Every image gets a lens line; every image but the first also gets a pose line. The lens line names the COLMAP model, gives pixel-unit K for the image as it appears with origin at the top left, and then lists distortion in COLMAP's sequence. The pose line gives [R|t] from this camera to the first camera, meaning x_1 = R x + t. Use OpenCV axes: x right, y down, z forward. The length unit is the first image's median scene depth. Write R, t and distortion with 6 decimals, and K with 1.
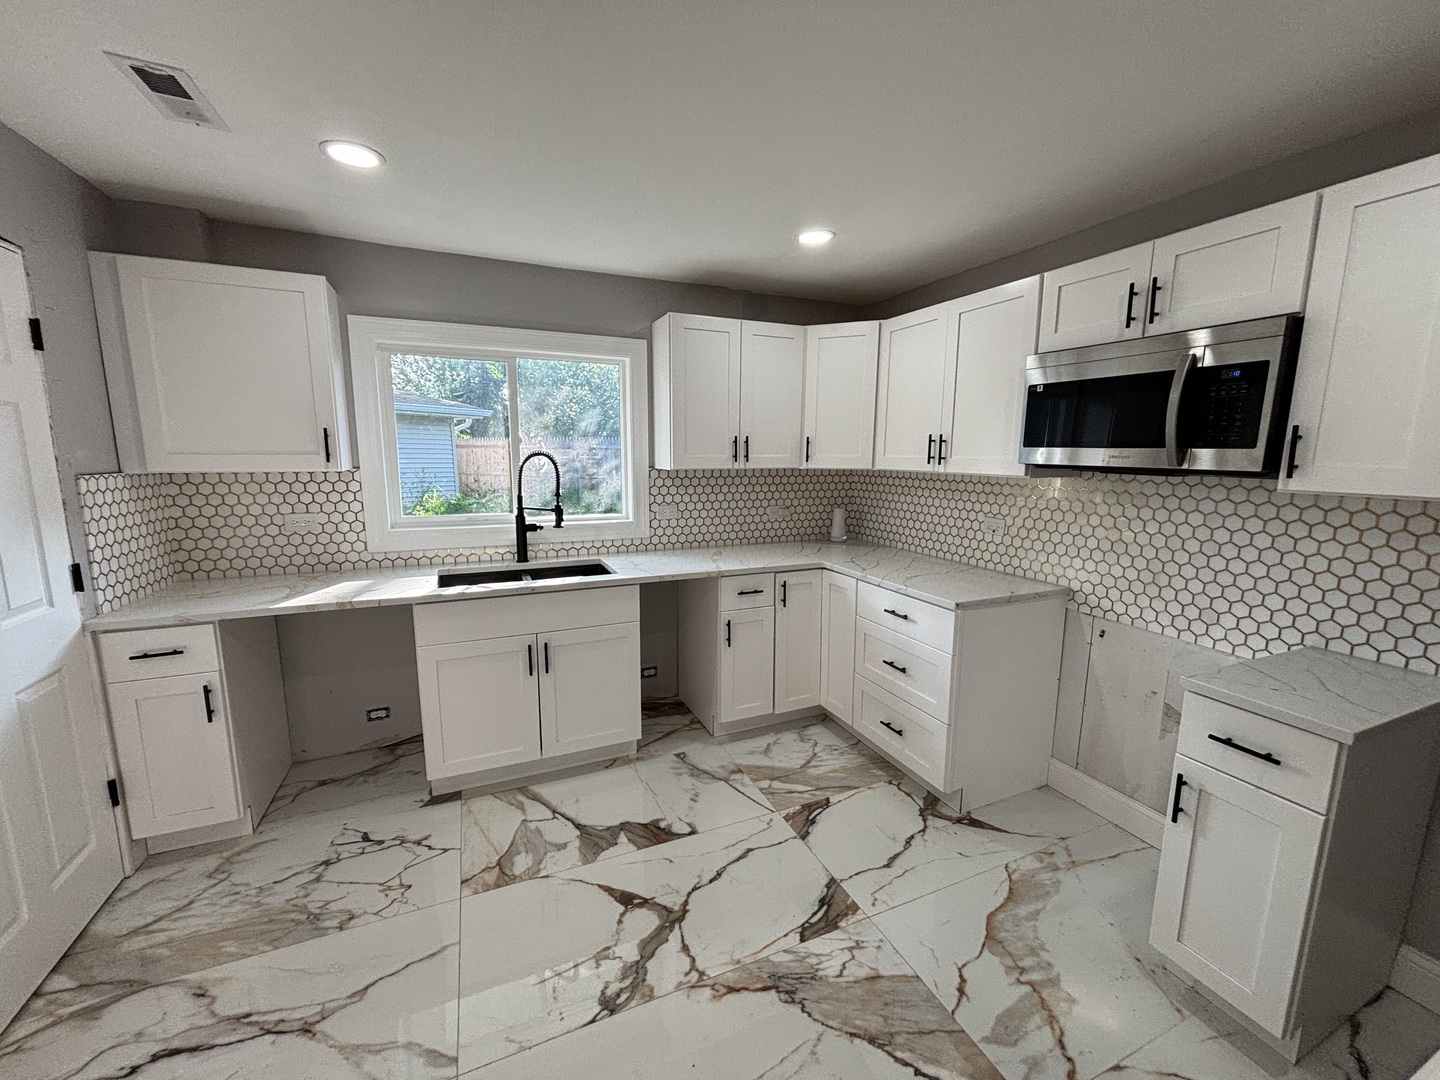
lens RADIAL K [[575.3, 0, 719.8], [0, 575.3, 539.0], [0, 0, 1]] dist [0.000997, -0.000806]
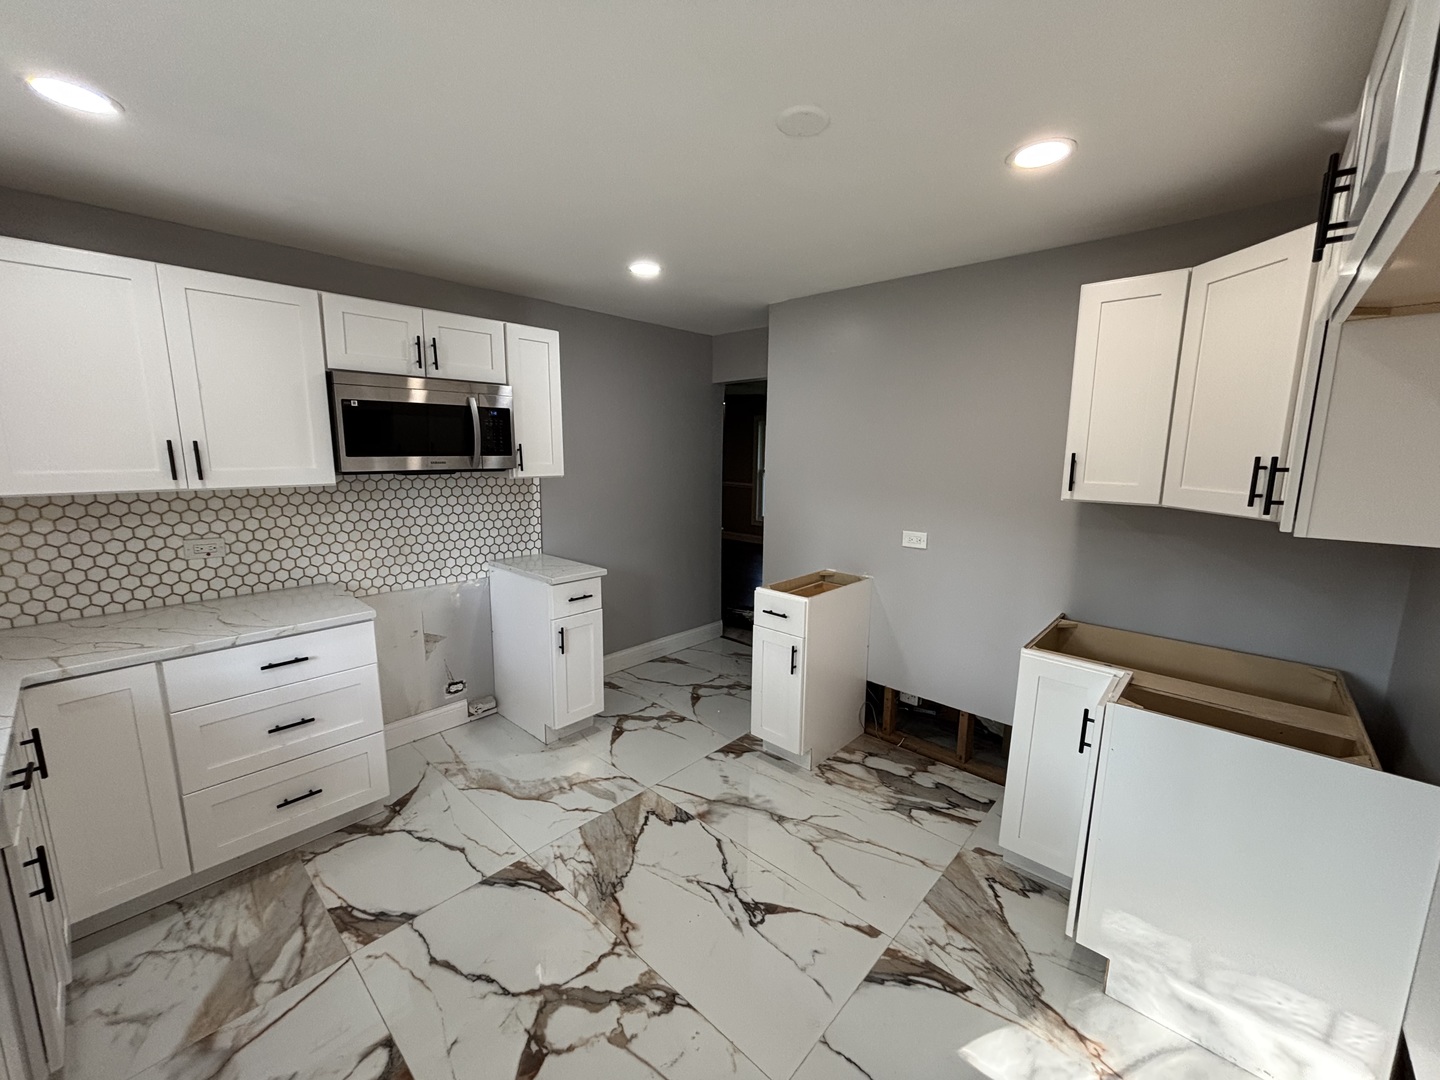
lens RADIAL K [[575.3, 0, 719.8], [0, 575.3, 539.0], [0, 0, 1]] dist [0.000997, -0.000806]
pose [[-0.403766, -0.160487, 0.900676, -0.829412], [0.128415, 0.964805, 0.229481, -0.188200], [-0.905805, 0.208317, -0.368946, 0.898702]]
